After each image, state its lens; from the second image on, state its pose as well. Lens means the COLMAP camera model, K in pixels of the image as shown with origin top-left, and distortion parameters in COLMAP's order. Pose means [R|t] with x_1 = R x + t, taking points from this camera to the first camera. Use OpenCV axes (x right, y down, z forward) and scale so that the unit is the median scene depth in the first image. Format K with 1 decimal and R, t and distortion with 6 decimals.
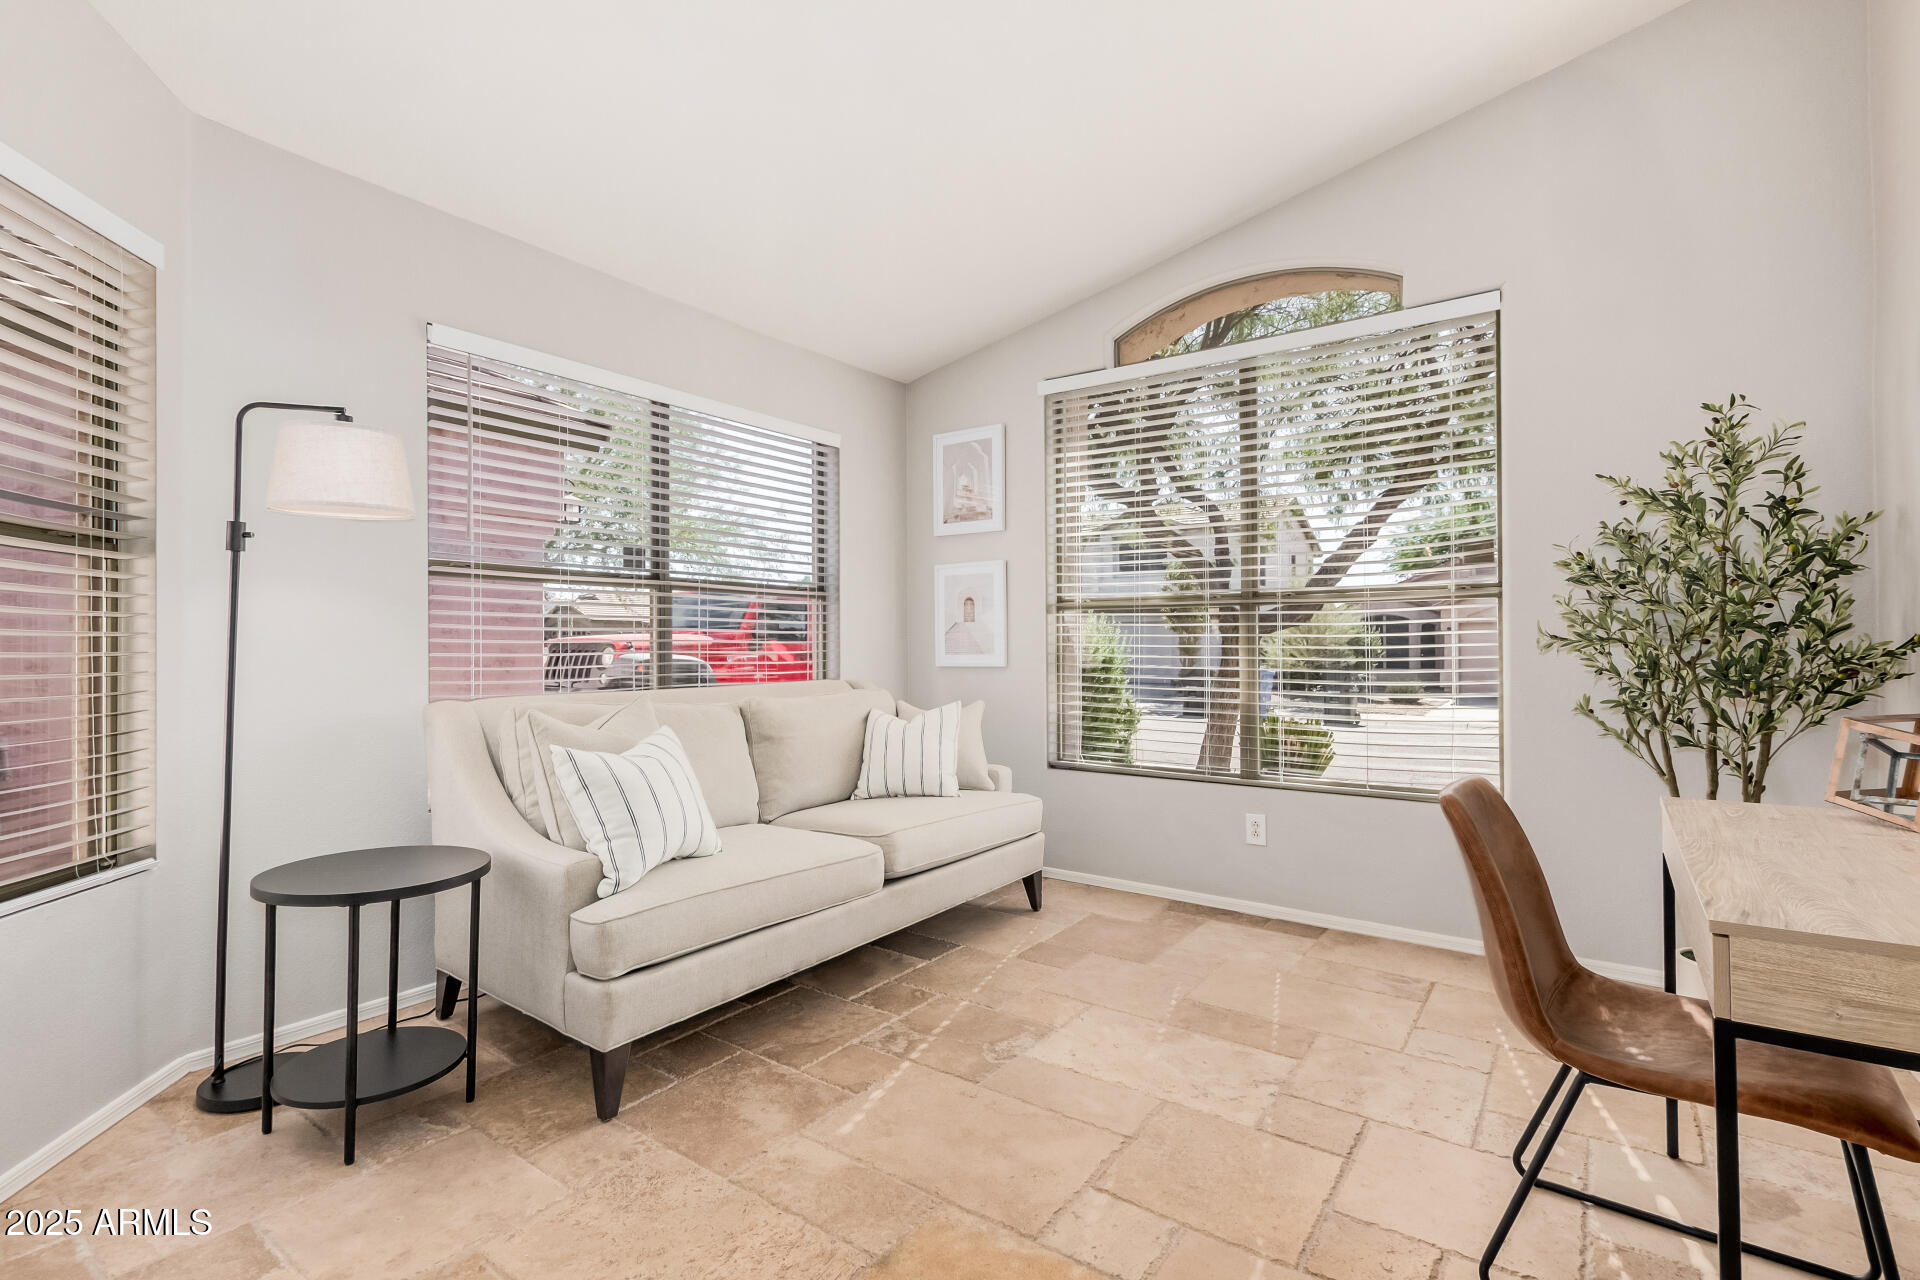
lens RADIAL K [[897.5, 0, 964.4], [0, 897.5, 635.0], [0, 0, 1]] dist [-0.001255, -0.003127]
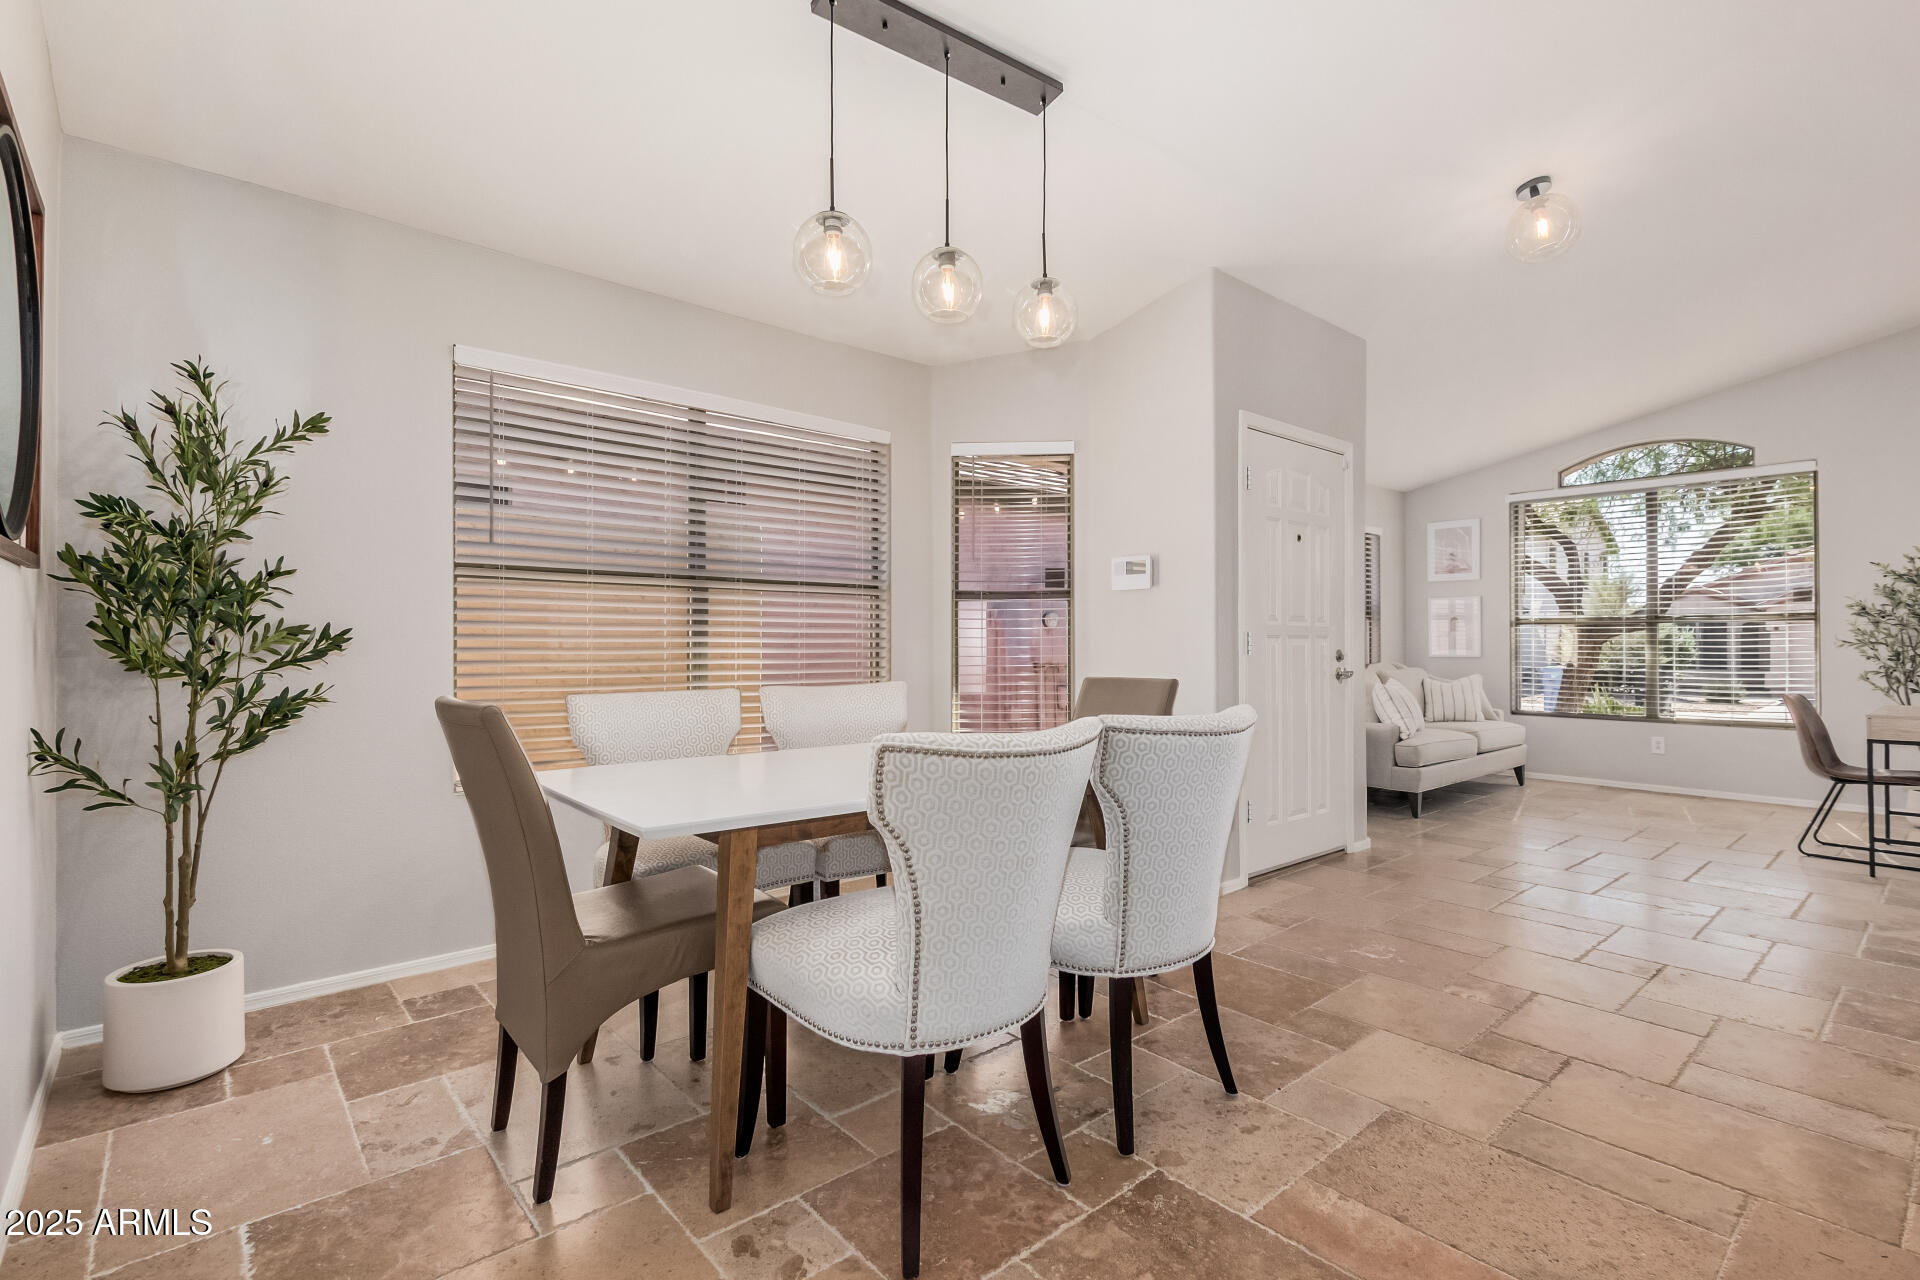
lens RADIAL K [[897.5, 0, 953.8], [0, 897.5, 641.8], [0, 0, 1]] dist [-0.001255, -0.003127]
pose [[0.971944, 0.003720, -0.235182, -0.738017], [-0.002662, 0.999985, 0.004815, -0.000884], [0.235196, -0.004054, 0.971939, -1.282425]]
